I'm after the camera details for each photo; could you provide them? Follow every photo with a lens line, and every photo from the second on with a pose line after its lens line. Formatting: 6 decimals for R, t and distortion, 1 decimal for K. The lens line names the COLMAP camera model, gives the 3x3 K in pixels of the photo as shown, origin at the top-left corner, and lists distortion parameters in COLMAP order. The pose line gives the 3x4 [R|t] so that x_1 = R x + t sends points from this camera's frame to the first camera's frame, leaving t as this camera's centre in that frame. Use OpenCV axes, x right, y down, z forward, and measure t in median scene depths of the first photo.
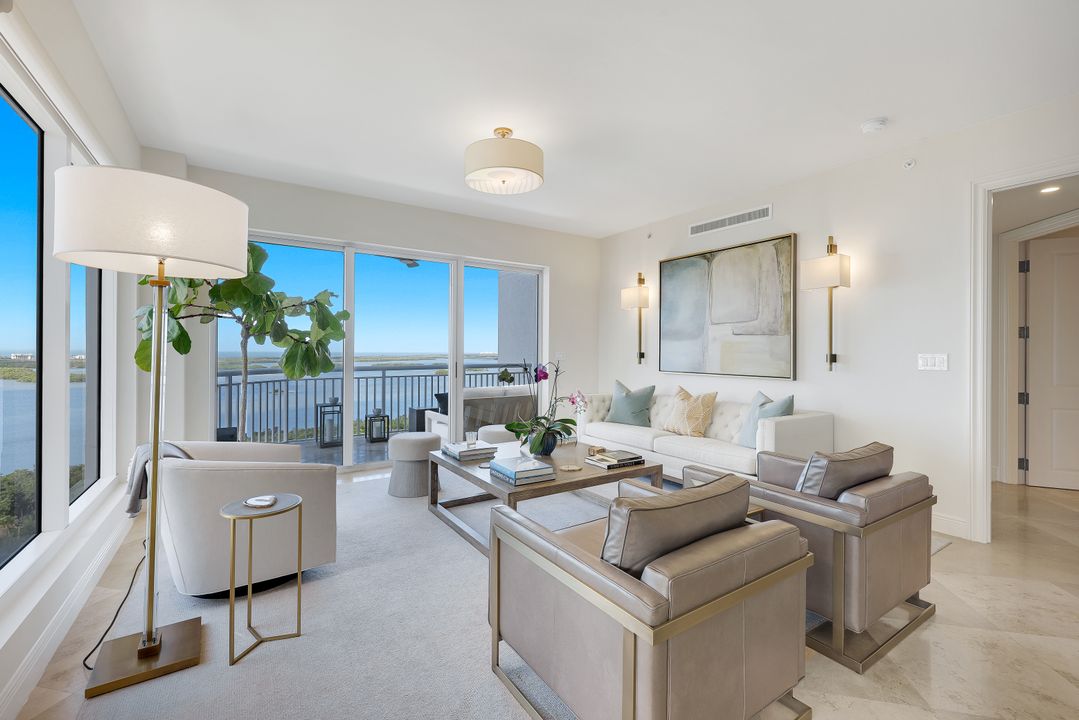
lens RADIAL K [[456.8, 0, 536.9], [0, 456.8, 352.6], [0, 0, 1]] dist [0.000895, -0.000624]
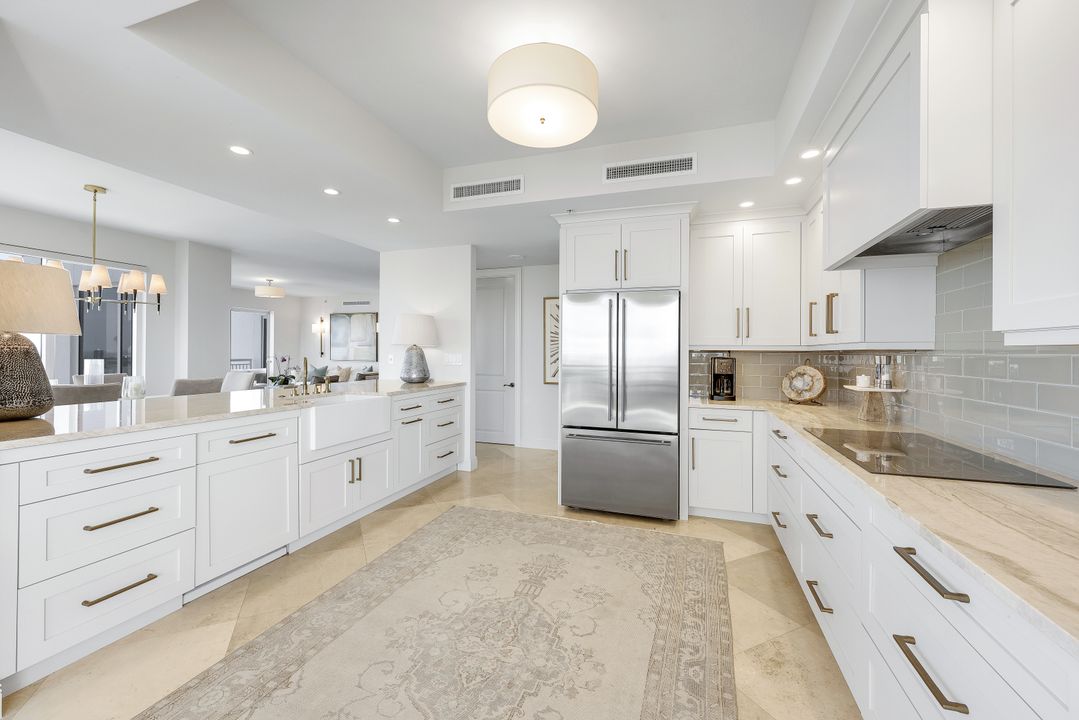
lens RADIAL K [[456.8, 0, 548.6], [0, 456.8, 353.6], [0, 0, 1]] dist [0.000895, -0.000624]
pose [[0.786262, -0.005904, 0.617866, -0.380189], [0.002599, 0.999977, 0.006249, -0.005810], [-0.617888, -0.003307, 0.786259, -1.947094]]
